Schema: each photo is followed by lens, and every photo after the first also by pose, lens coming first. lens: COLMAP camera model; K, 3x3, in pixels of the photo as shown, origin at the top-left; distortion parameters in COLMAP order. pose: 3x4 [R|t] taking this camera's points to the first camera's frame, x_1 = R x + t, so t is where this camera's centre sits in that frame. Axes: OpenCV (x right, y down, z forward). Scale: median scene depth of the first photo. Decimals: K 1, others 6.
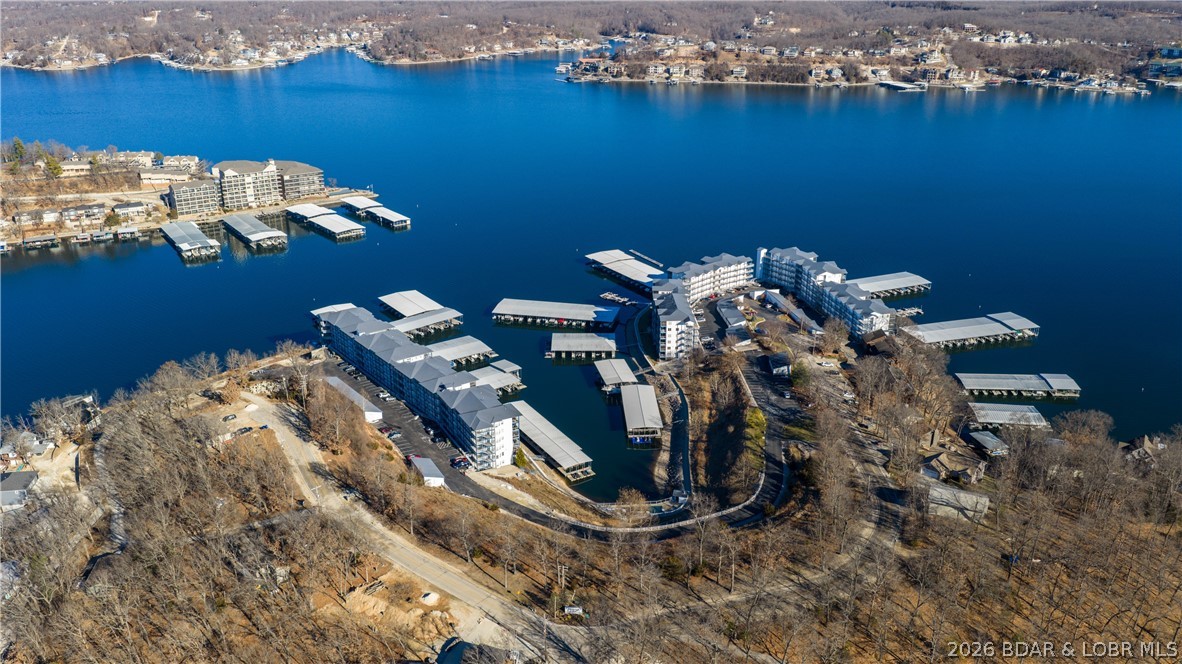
lens RADIAL K [[984.0, 0, 591.0], [0, 984.0, 332.0], [0, 0, 1]] dist [0.044002, -0.115661]
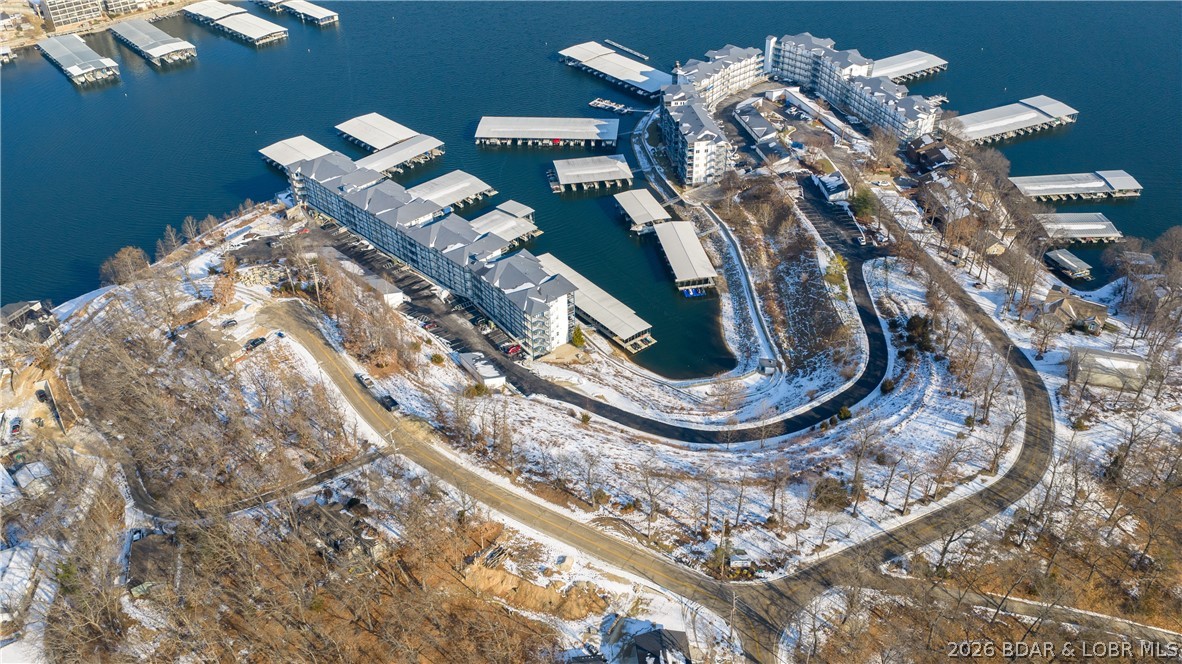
lens RADIAL K [[984.0, 0, 591.0], [0, 984.0, 332.0], [0, 0, 1]] dist [0.044002, -0.115661]
pose [[0.991059, -0.091448, 0.097159, -0.108915], [0.064889, 0.966610, 0.247900, -0.067859], [-0.116584, -0.239379, 0.963901, 0.123724]]
